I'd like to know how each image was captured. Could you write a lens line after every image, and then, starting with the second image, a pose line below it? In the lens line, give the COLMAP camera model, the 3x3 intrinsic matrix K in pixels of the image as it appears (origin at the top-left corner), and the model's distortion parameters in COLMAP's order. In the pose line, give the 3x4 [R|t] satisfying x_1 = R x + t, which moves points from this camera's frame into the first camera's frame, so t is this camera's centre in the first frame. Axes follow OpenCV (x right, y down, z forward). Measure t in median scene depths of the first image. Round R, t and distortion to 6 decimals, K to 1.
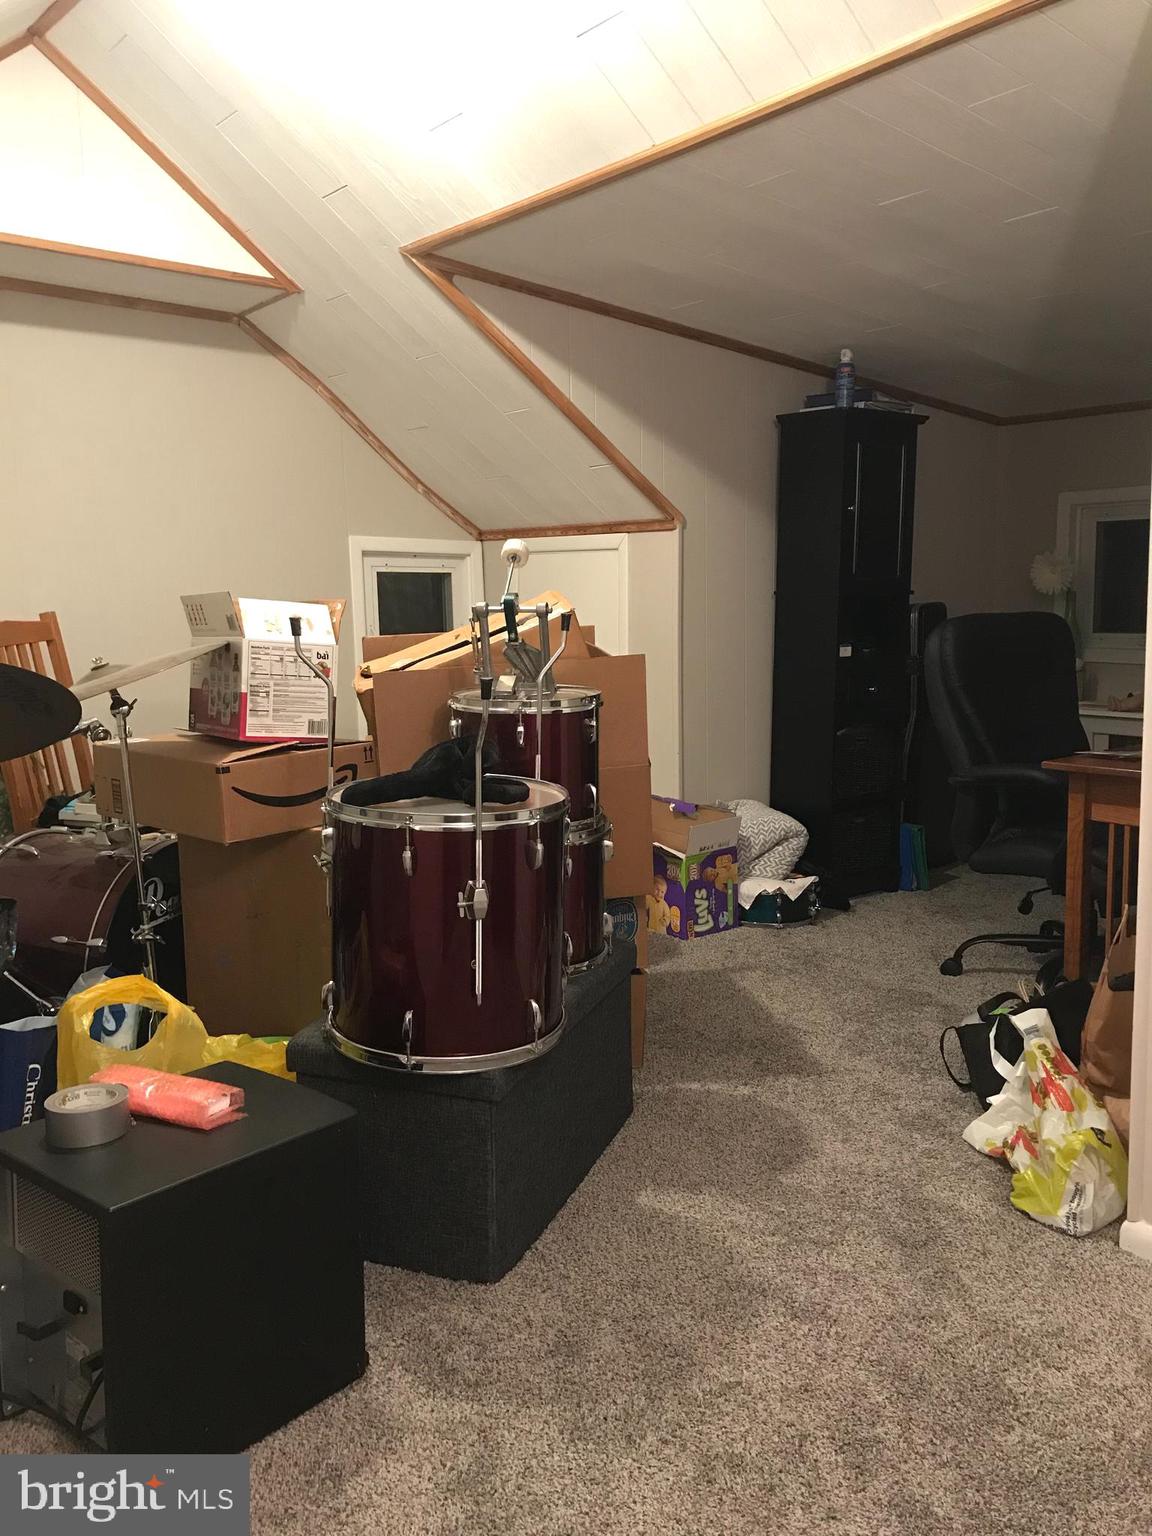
lens RADIAL K [[1257.5, 0, 578.1], [0, 1257.5, 762.1], [0, 0, 1]] dist [0.027851, -0.000153]
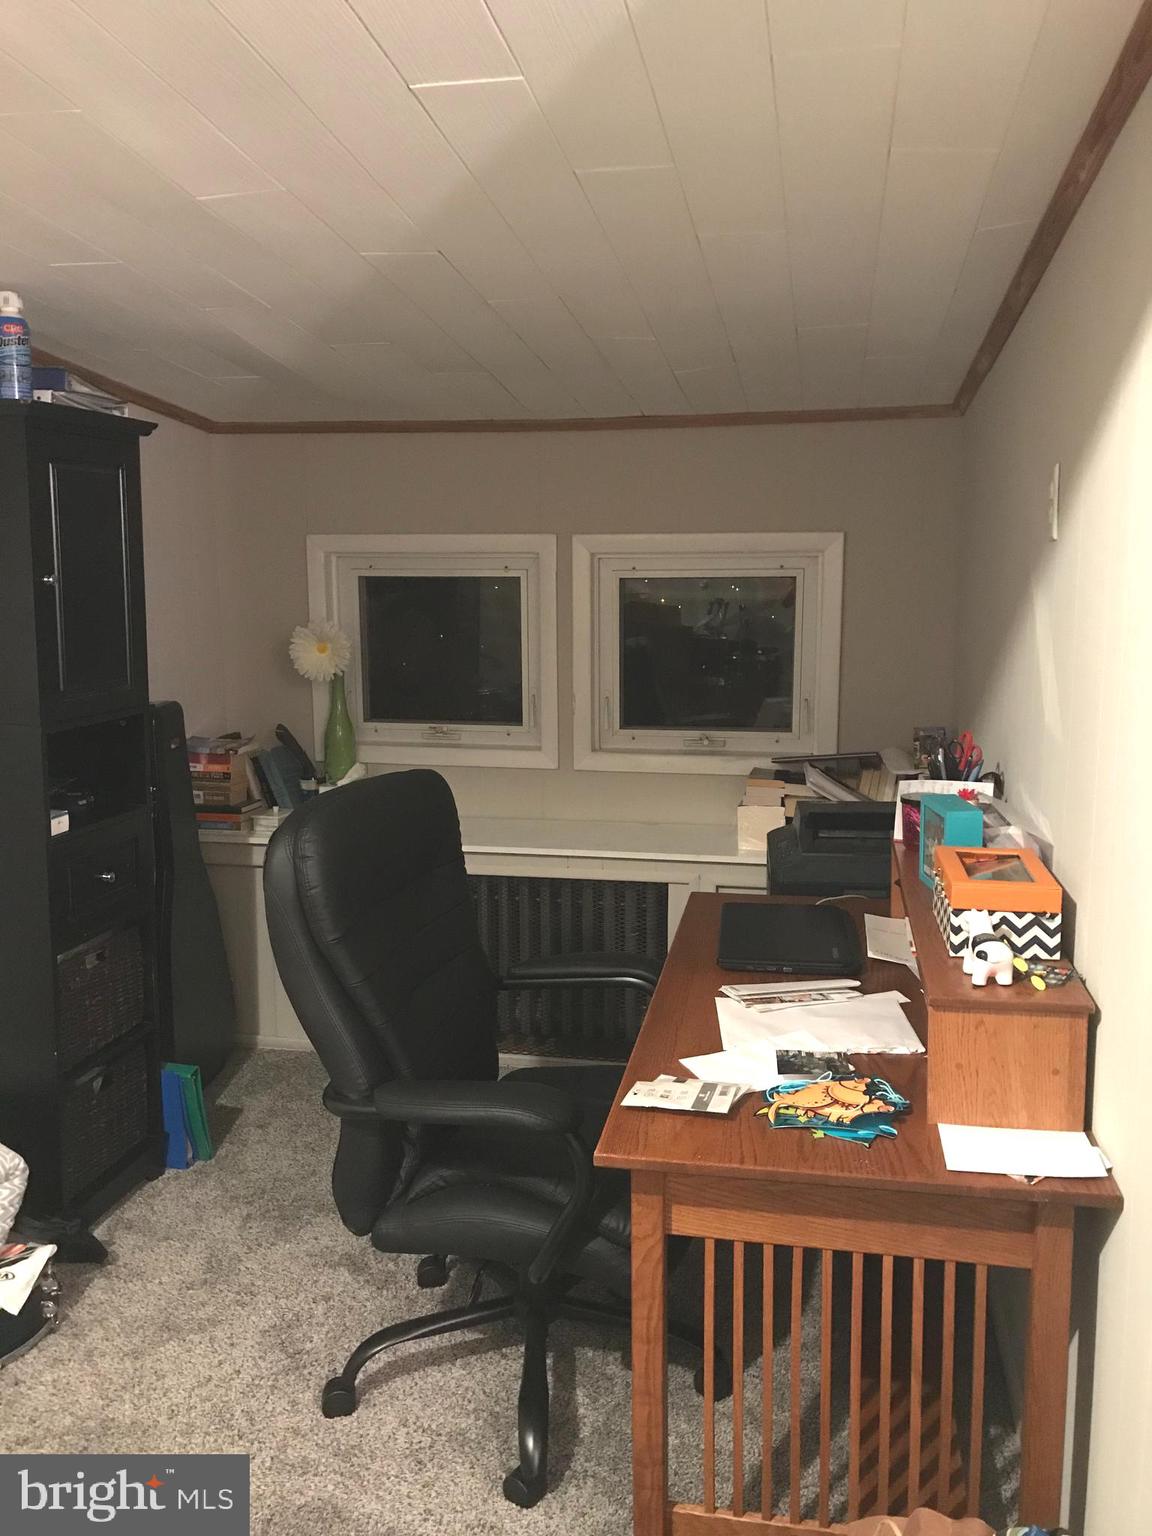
lens RADIAL K [[1257.5, 0, 578.1], [0, 1257.5, 762.1], [0, 0, 1]] dist [0.027851, -0.000153]
pose [[0.763963, -0.092678, 0.638570, 0.027111], [0.074633, 0.995681, 0.055219, -0.131888], [-0.640930, 0.005474, 0.767580, 0.407219]]
